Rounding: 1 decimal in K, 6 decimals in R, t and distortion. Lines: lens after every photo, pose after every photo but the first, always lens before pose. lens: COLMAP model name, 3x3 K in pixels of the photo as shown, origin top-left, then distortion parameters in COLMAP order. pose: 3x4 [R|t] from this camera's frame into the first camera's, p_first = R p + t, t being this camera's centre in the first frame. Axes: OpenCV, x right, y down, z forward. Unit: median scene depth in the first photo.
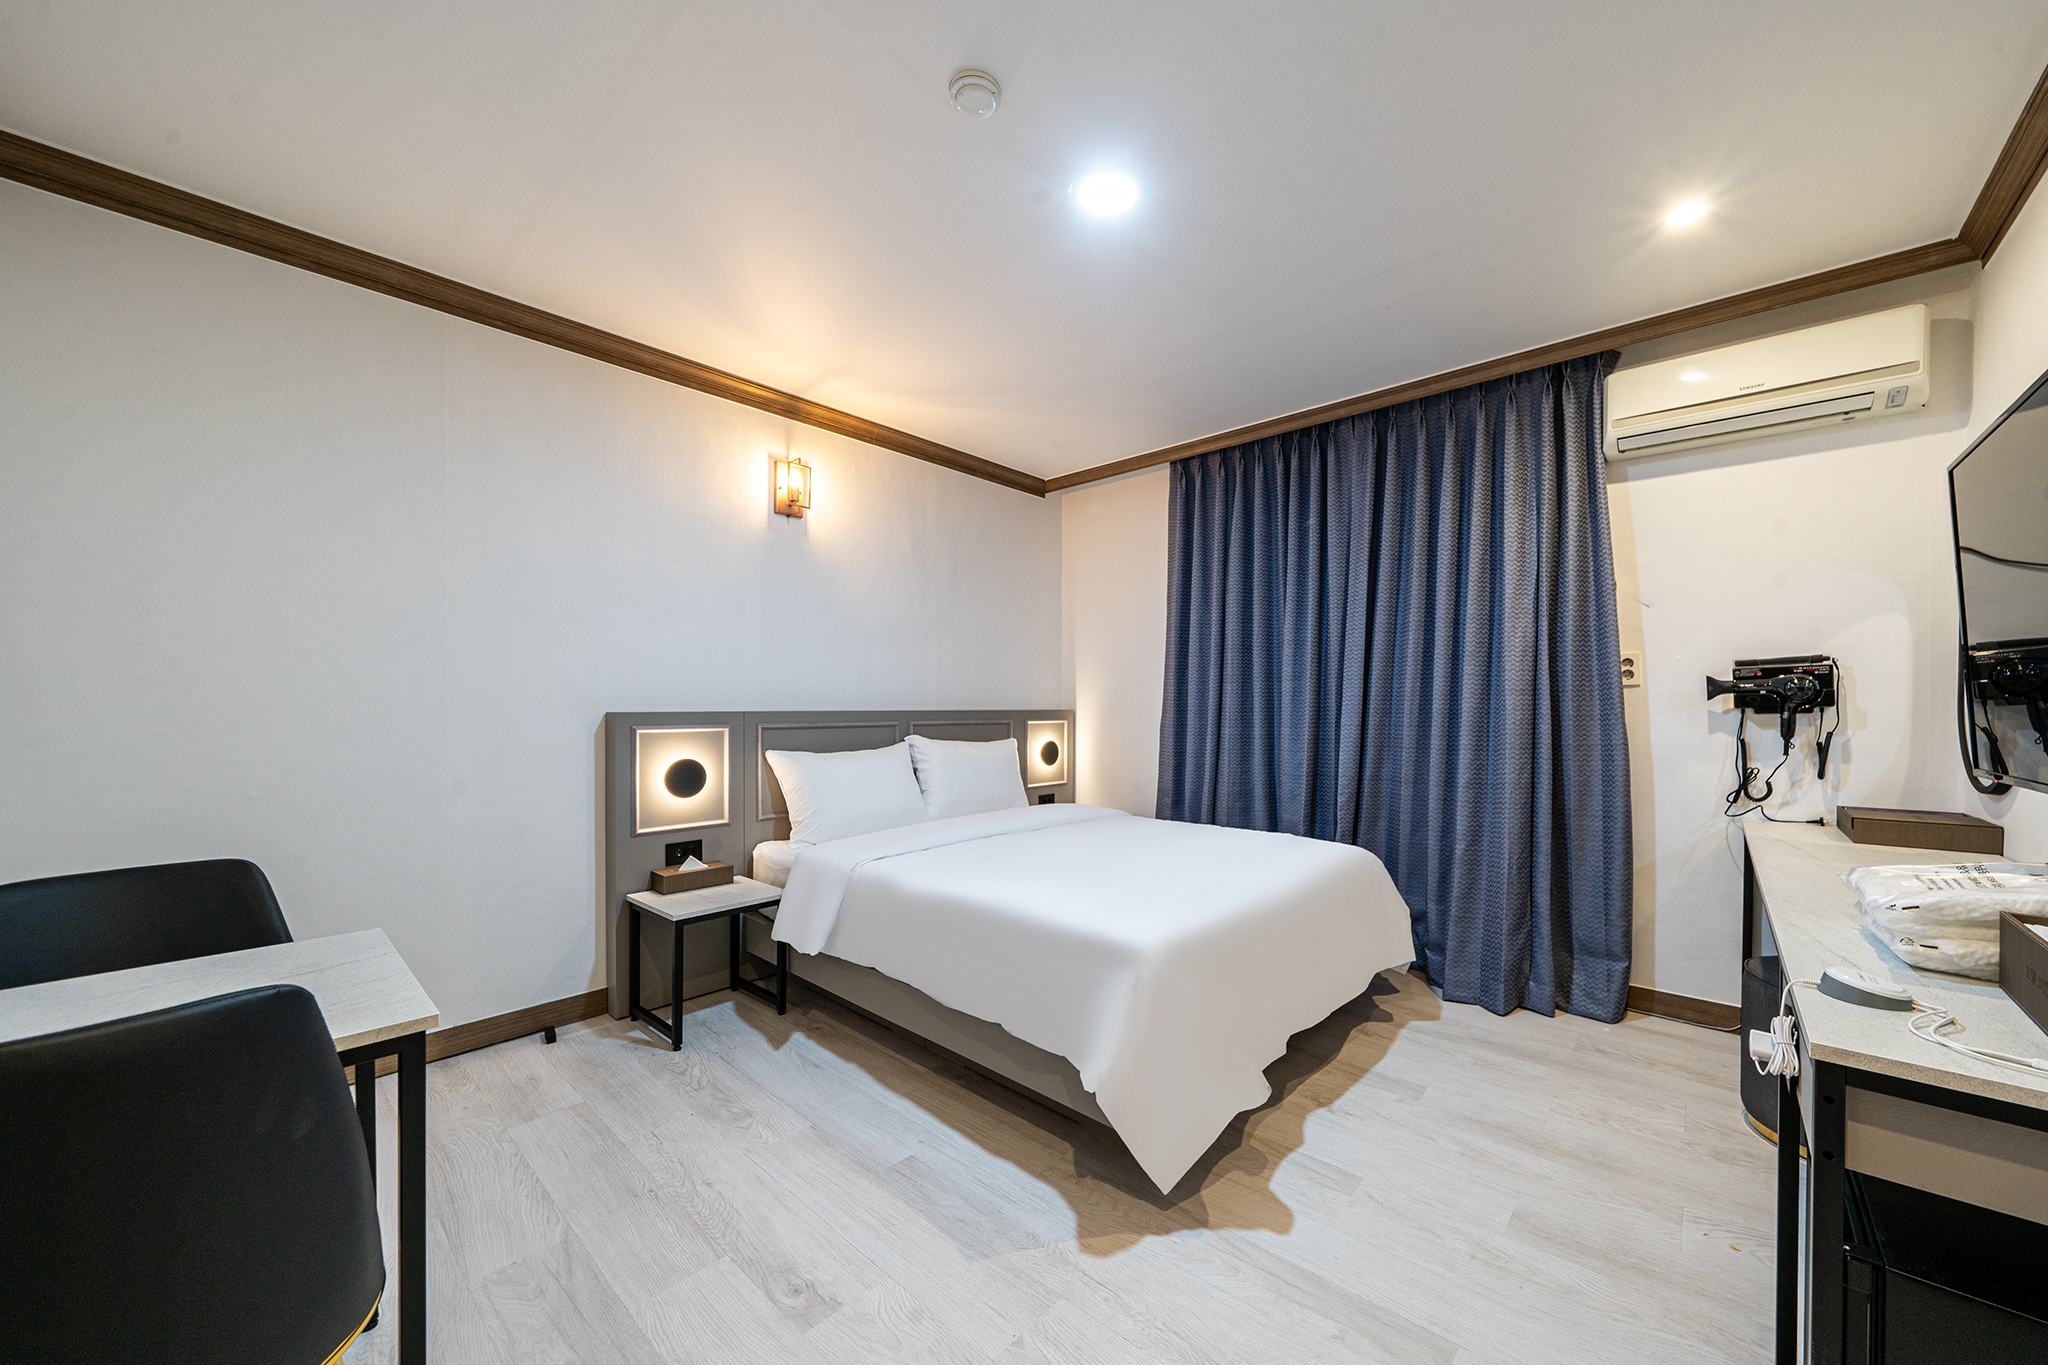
lens RADIAL K [[712.0, 0, 1069.0], [0, 712.0, 686.0], [0, 0, 1]] dist [-0.005094, 0.000210]
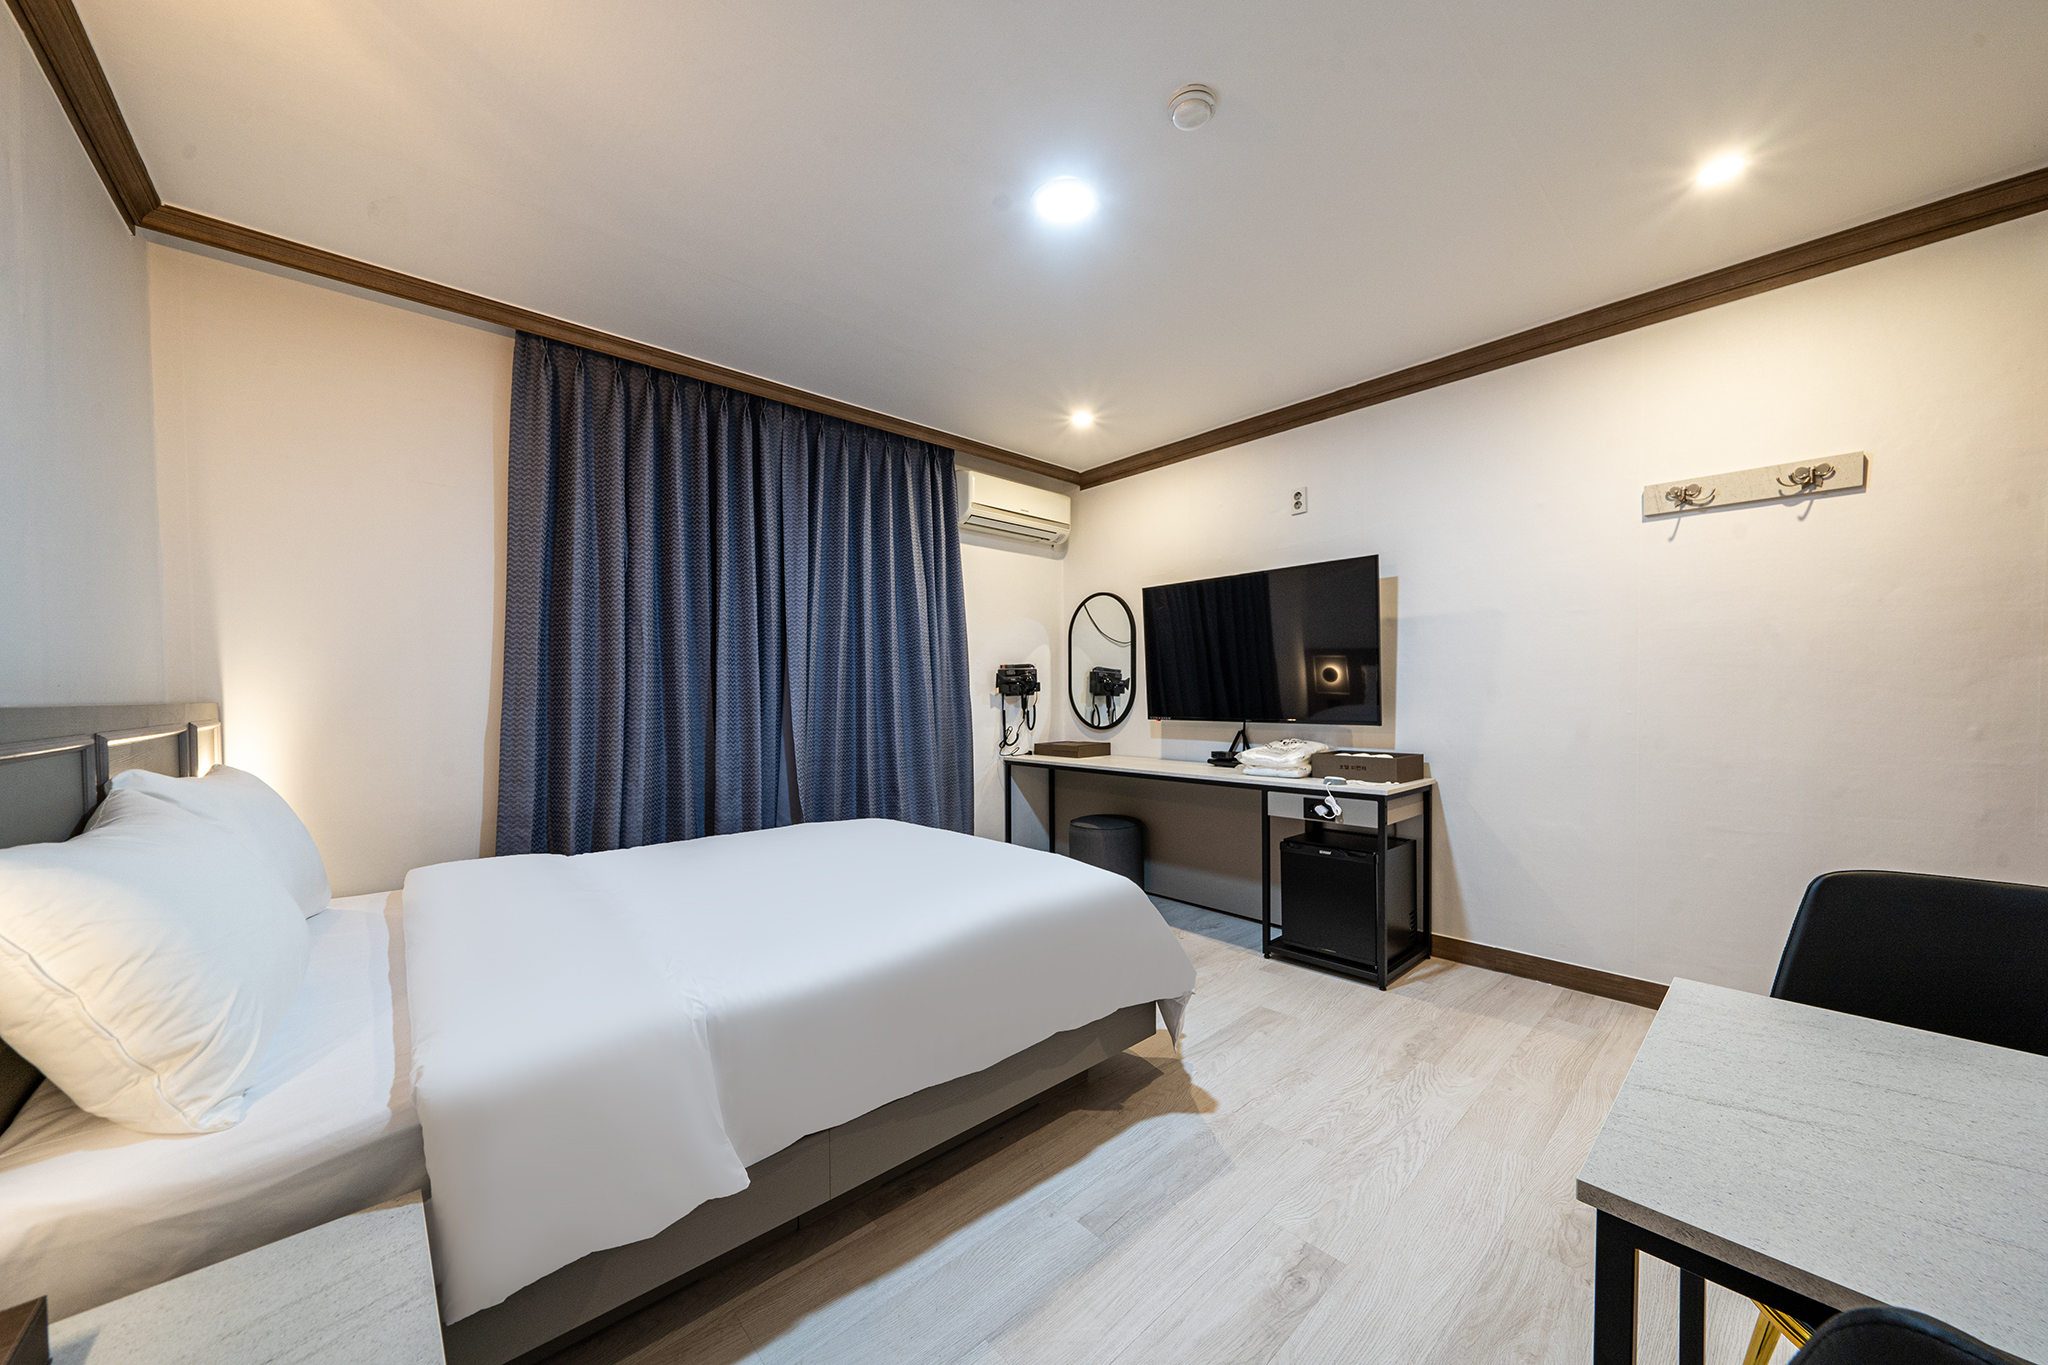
lens RADIAL K [[712.0, 0, 1069.0], [0, 712.0, 686.0], [0, 0, 1]] dist [-0.005094, 0.000210]
pose [[0.114635, 0.011455, 0.993342, -0.843220], [-0.018501, 0.999785, -0.009394, 0.032069], [-0.993235, -0.017301, 0.114822, 0.735972]]
